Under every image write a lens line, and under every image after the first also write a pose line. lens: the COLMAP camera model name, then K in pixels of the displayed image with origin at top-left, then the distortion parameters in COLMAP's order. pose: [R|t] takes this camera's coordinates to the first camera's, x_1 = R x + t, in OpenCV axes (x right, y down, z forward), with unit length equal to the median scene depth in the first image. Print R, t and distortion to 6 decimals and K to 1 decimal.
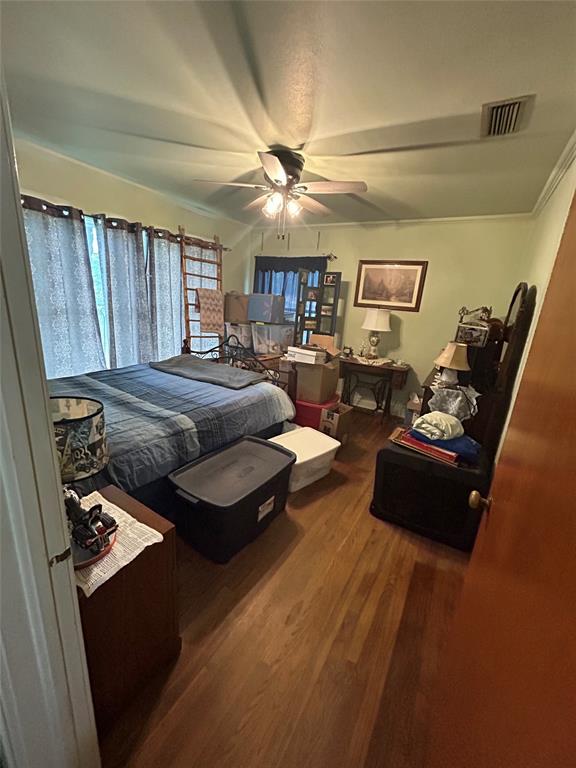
lens RADIAL K [[309.4, 0, 286.6], [0, 309.4, 382.4], [0, 0, 1]] dist [-0.009429, 0.000238]
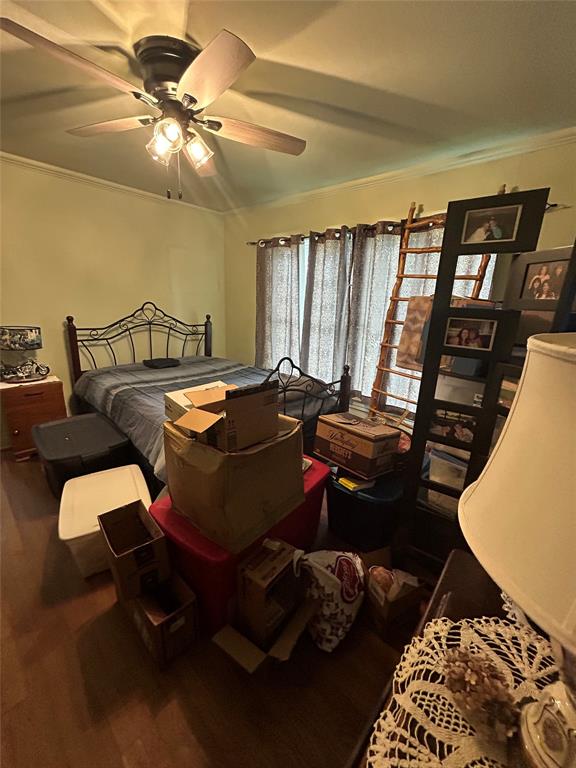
lens RADIAL K [[309.4, 0, 286.6], [0, 309.4, 382.4], [0, 0, 1]] dist [-0.009429, 0.000238]
pose [[-0.206889, 0.171245, -0.963261, 0.525630], [-0.315826, 0.920163, 0.231416, -0.293263], [0.925987, 0.352100, -0.136288, 1.254037]]
